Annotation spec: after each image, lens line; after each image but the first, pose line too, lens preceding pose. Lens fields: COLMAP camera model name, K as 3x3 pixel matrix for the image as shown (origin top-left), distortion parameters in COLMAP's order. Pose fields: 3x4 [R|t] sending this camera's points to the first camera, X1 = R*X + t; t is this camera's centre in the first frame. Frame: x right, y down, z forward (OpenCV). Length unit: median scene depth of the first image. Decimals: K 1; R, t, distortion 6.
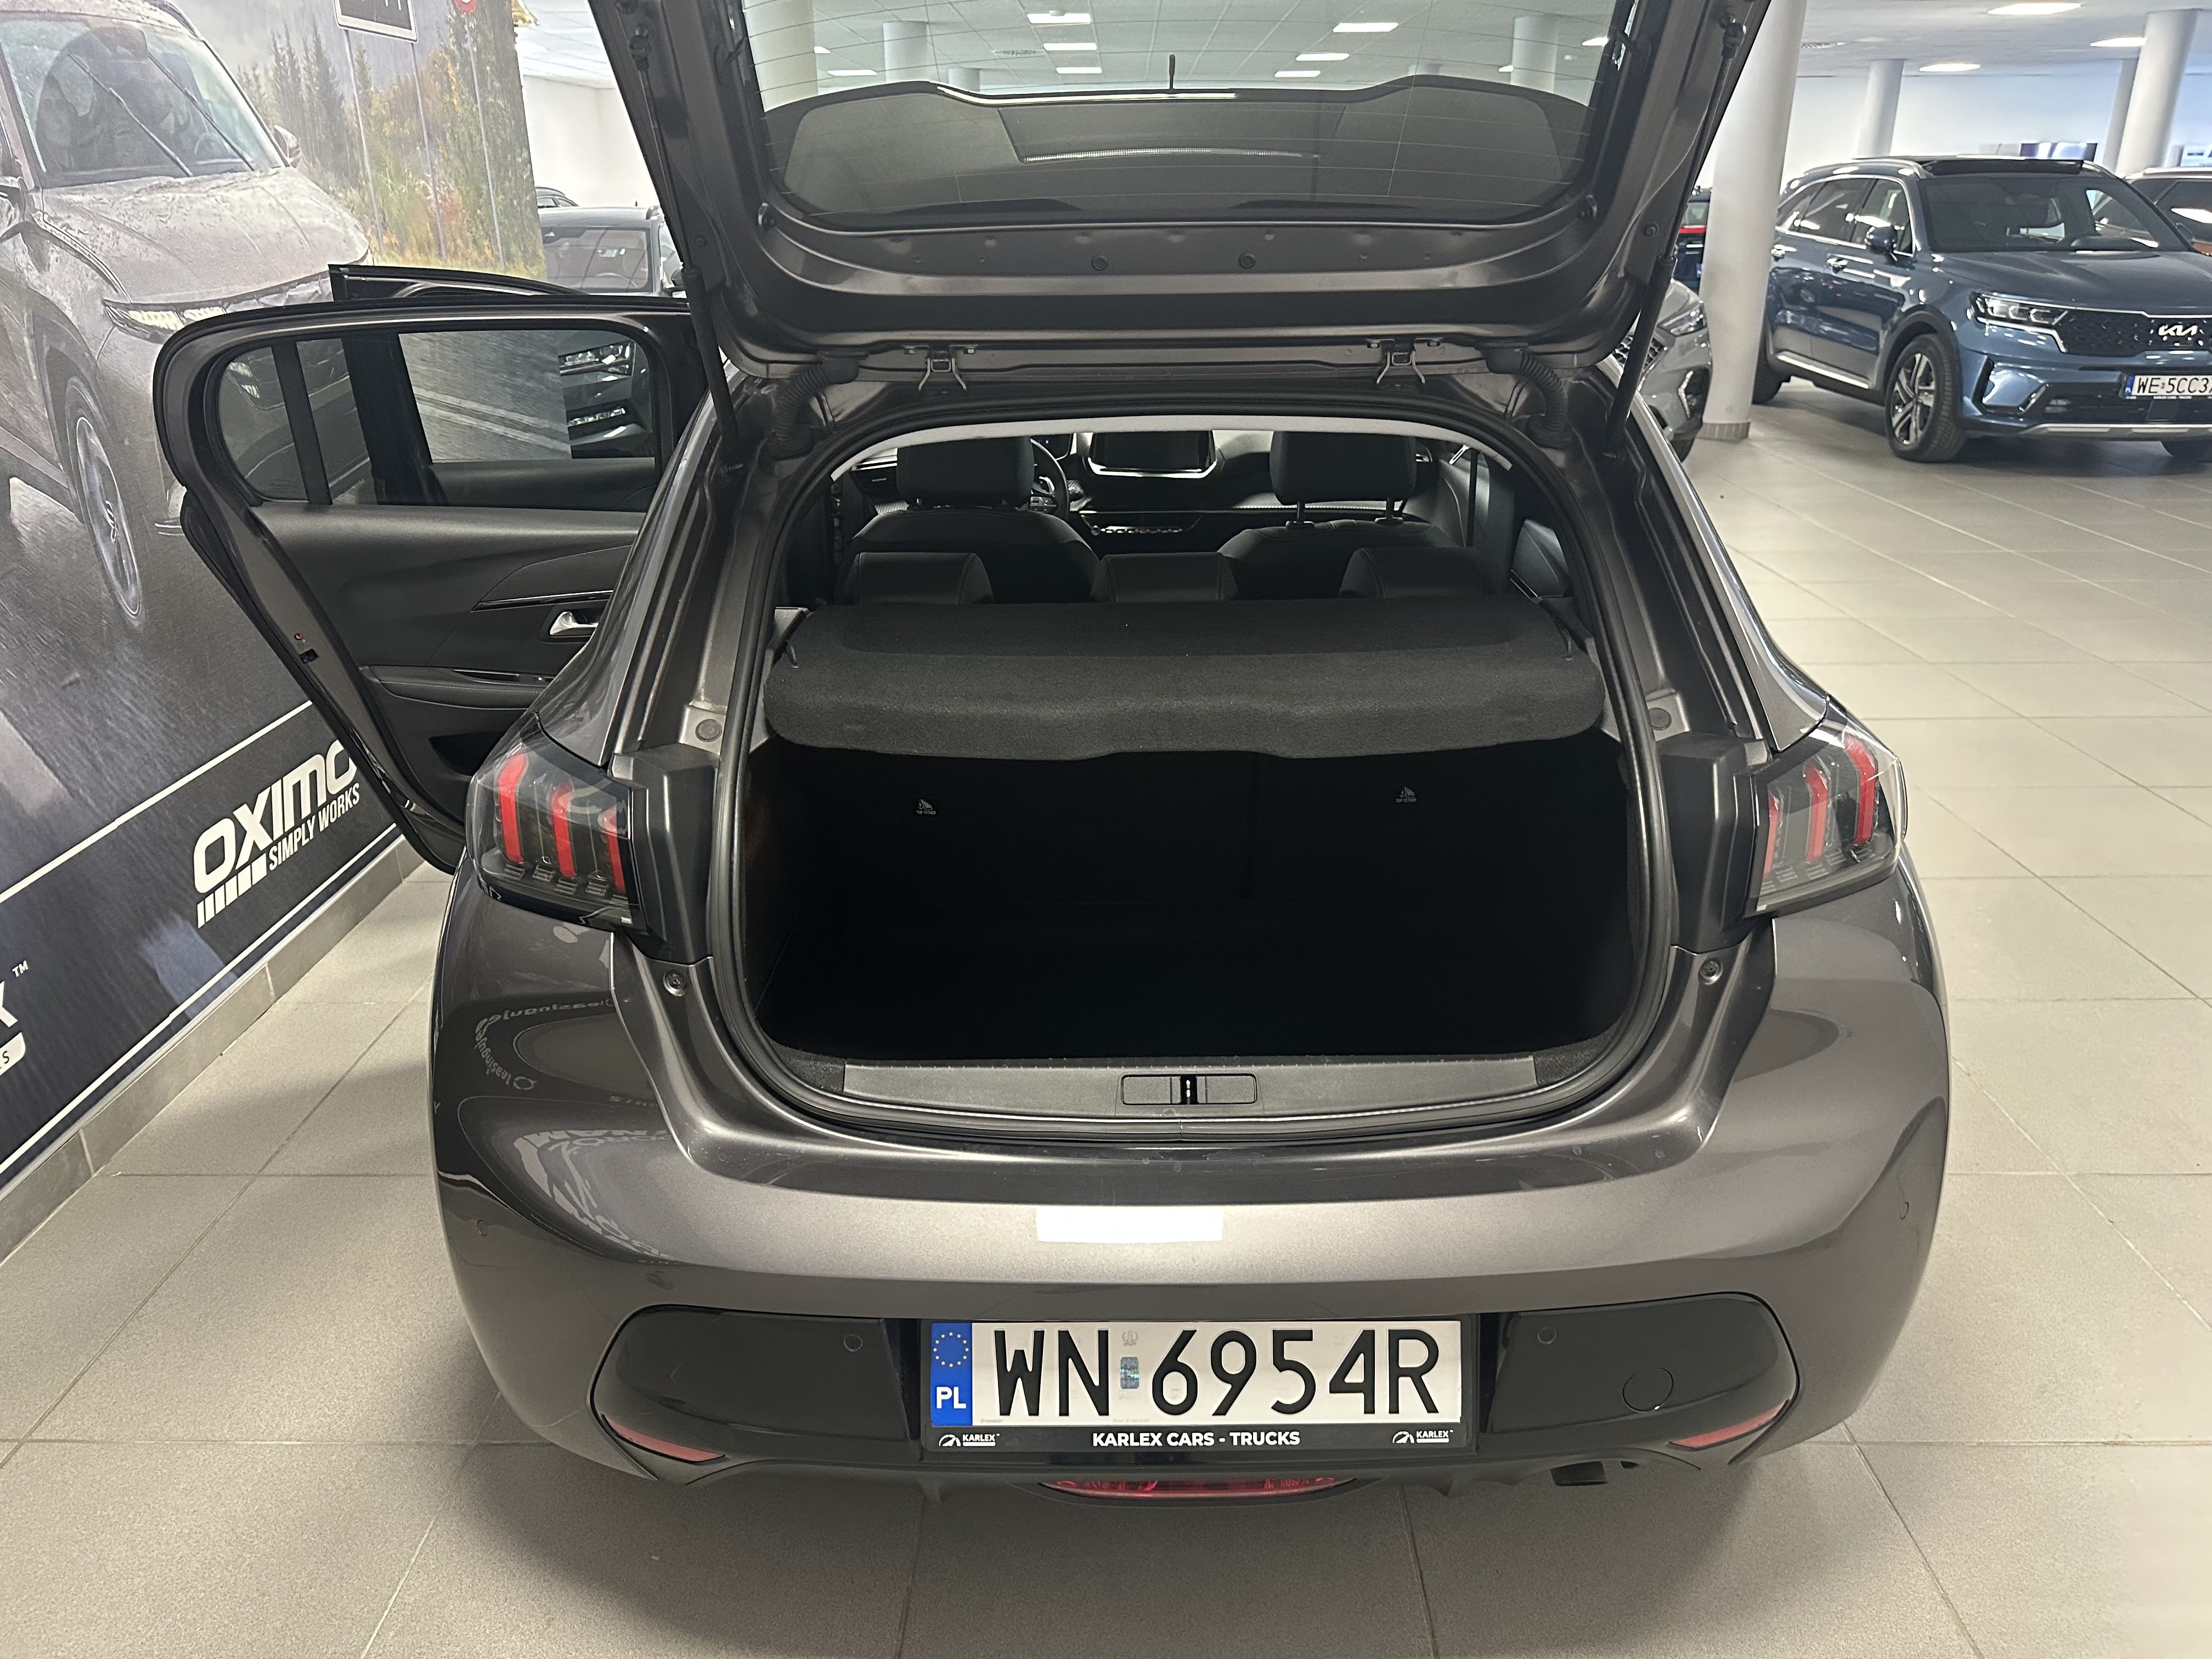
lens RADIAL K [[1539.2, 0, 1090.3], [0, 1539.2, 821.2], [0, 0, 1]] dist [0.003398, -0.031316]
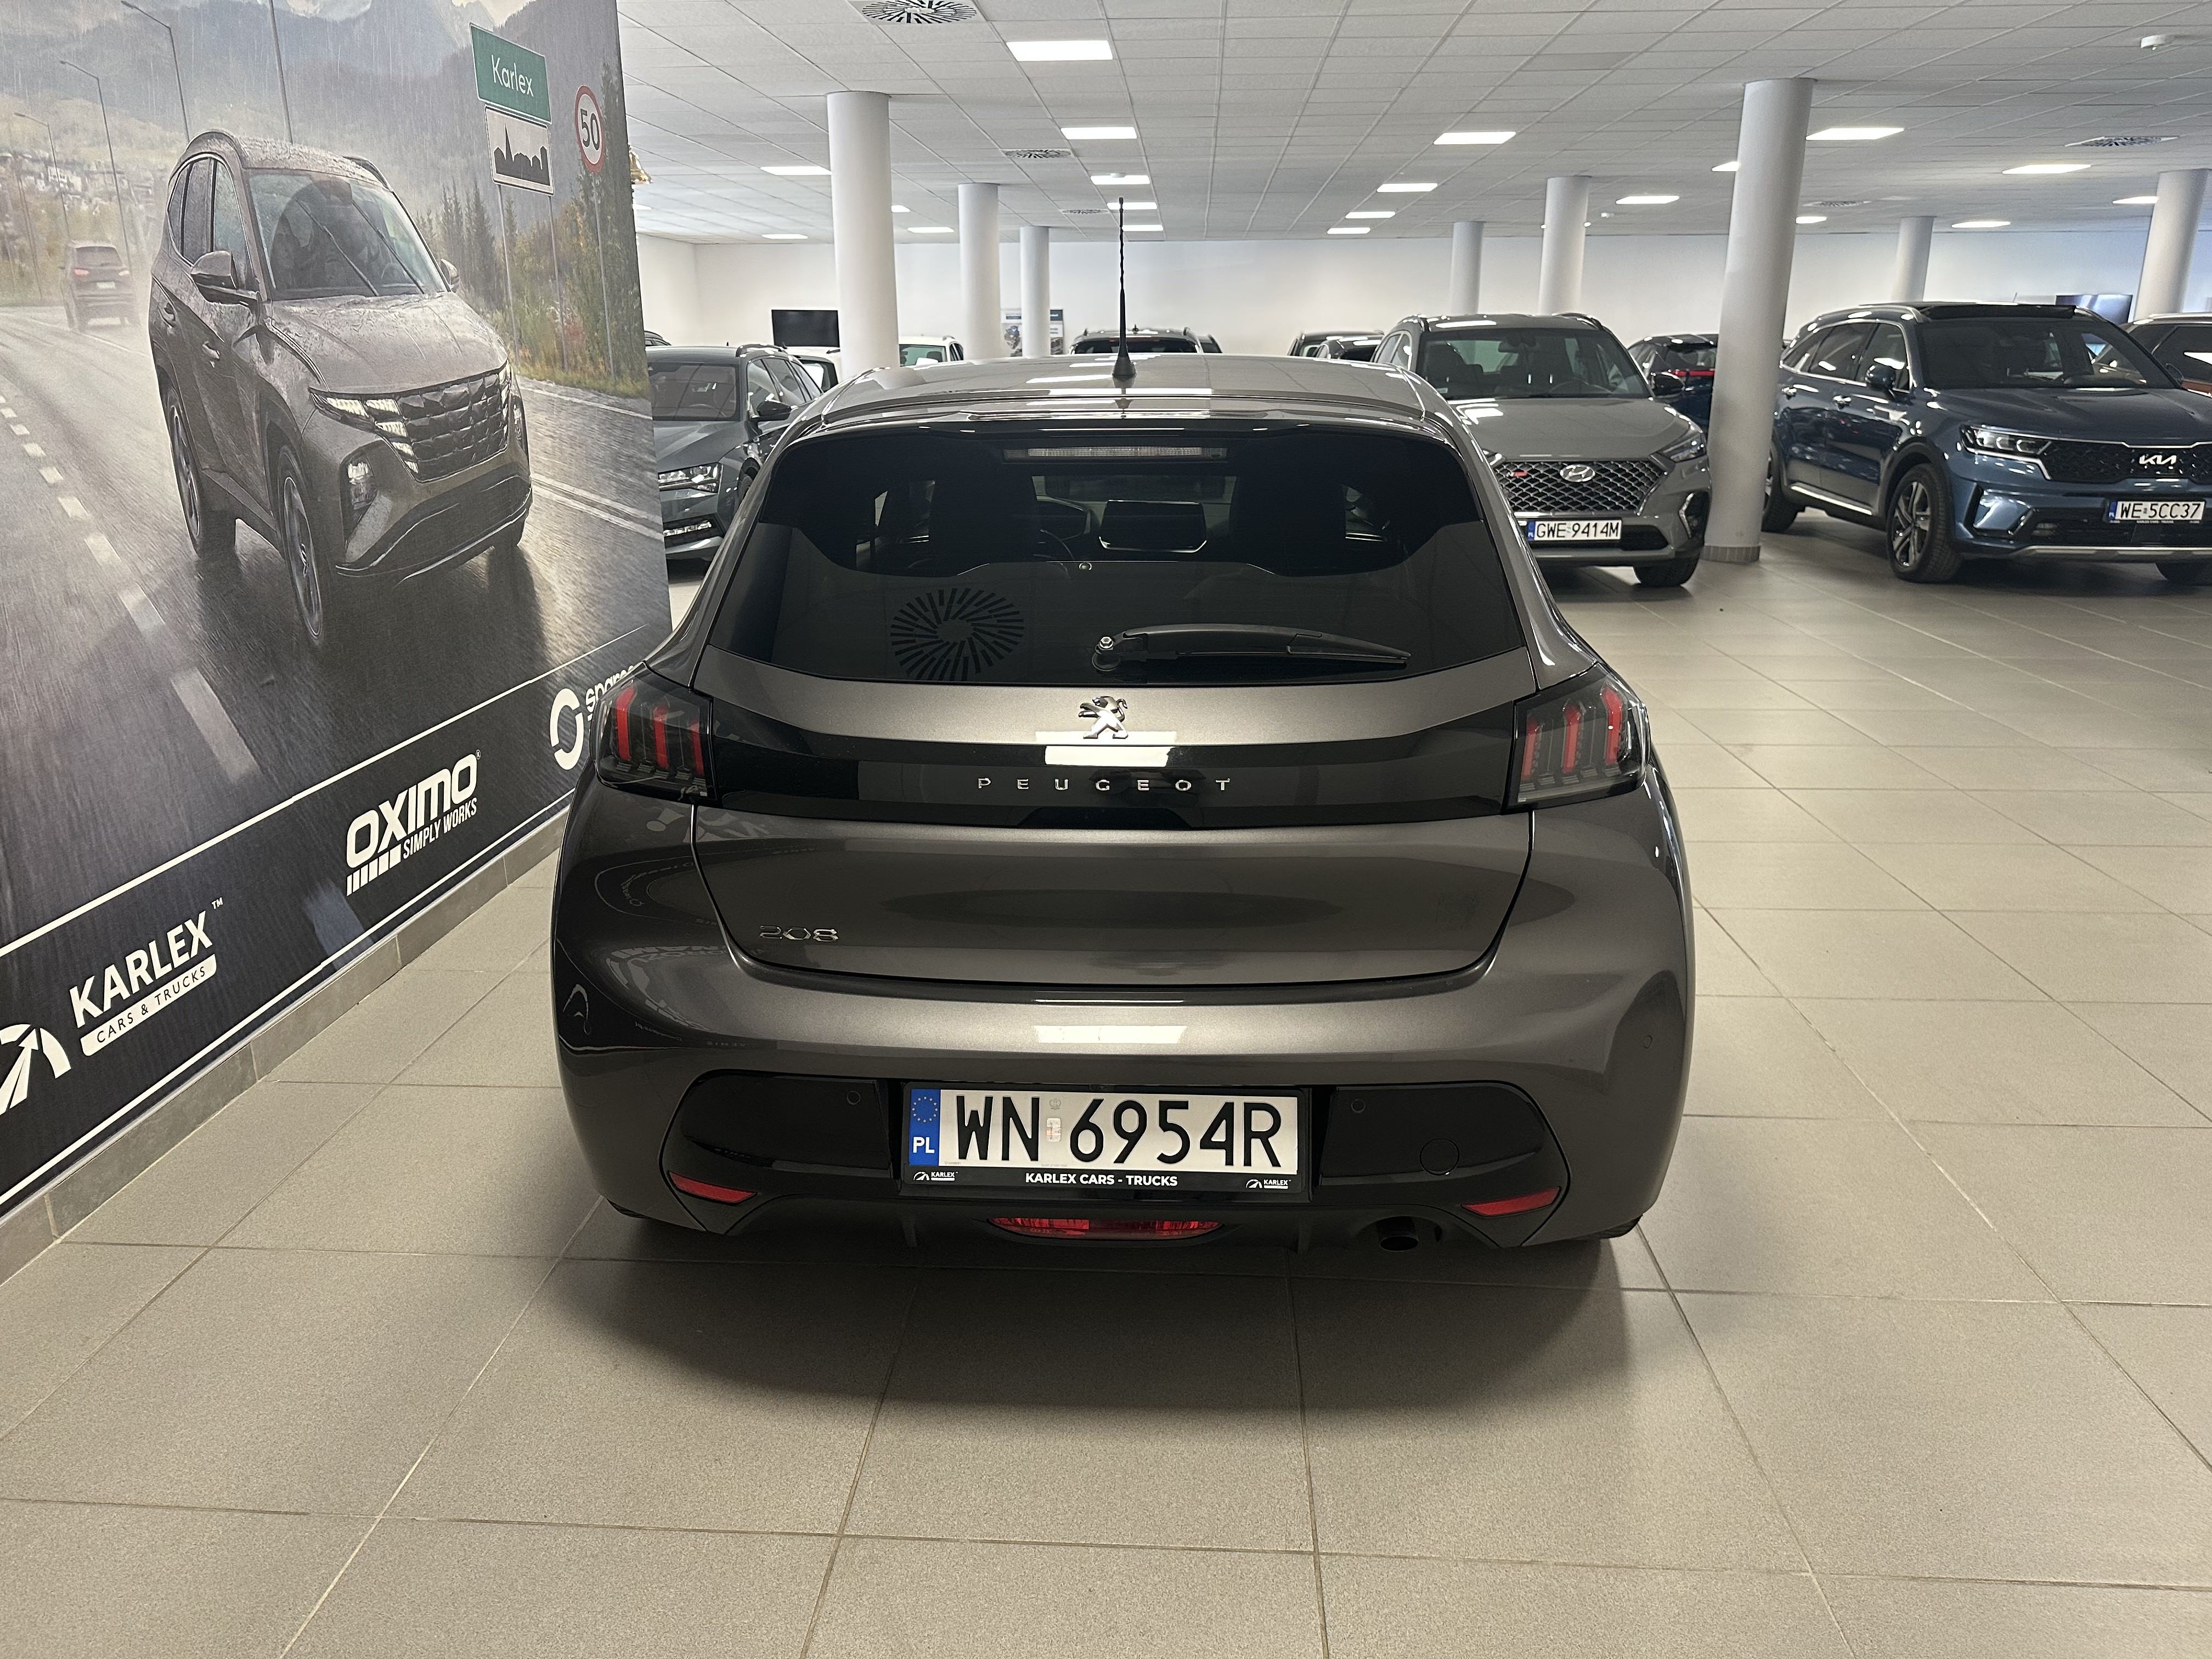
lens RADIAL K [[1539.2, 0, 1104.1], [0, 1539.2, 813.5], [0, 0, 1]] dist [0.003398, -0.031316]
pose [[0.999310, 0.015766, -0.033626, 0.108178], [-0.018720, 0.995817, -0.089428, 0.193839], [0.032075, 0.089996, 0.995426, -0.373651]]
